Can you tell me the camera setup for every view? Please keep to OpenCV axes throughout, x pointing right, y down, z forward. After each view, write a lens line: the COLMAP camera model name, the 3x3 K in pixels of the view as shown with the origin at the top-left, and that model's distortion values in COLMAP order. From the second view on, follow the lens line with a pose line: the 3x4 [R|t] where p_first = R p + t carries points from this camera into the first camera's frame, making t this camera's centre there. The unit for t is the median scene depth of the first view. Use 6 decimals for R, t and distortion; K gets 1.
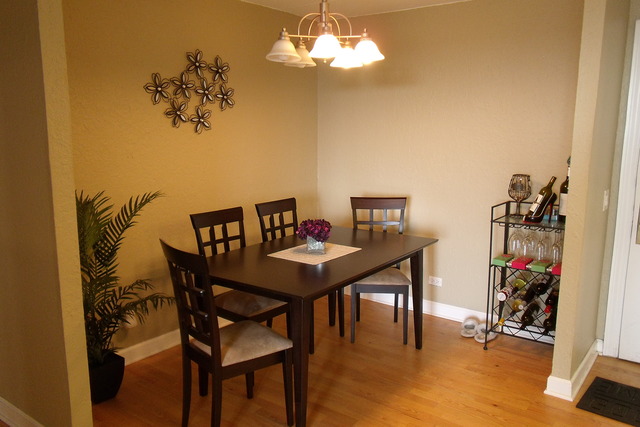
lens RADIAL K [[532.4, 0, 320.0], [0, 532.4, 213.5], [0, 0, 1]] dist [0.003672, 0.004468]
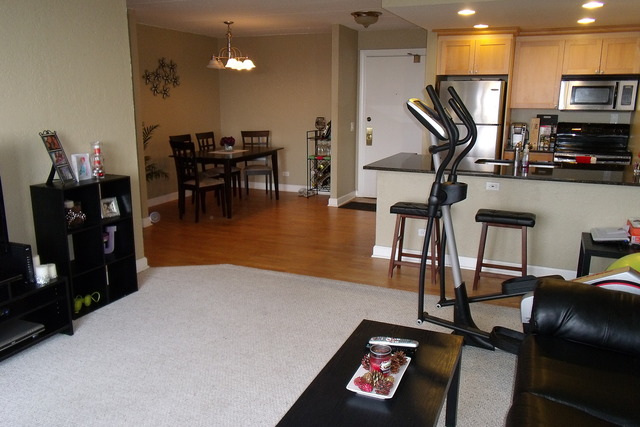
lens RADIAL K [[545.0, 0, 320.0], [0, 545.0, 213.5], [0, 0, 1]] dist [0.003911, 0.012803]
pose [[0.971968, -0.053532, 0.228937, -0.152792], [0.042110, 0.997626, 0.054492, 0.196063], [-0.231310, -0.043324, 0.971915, -1.170987]]
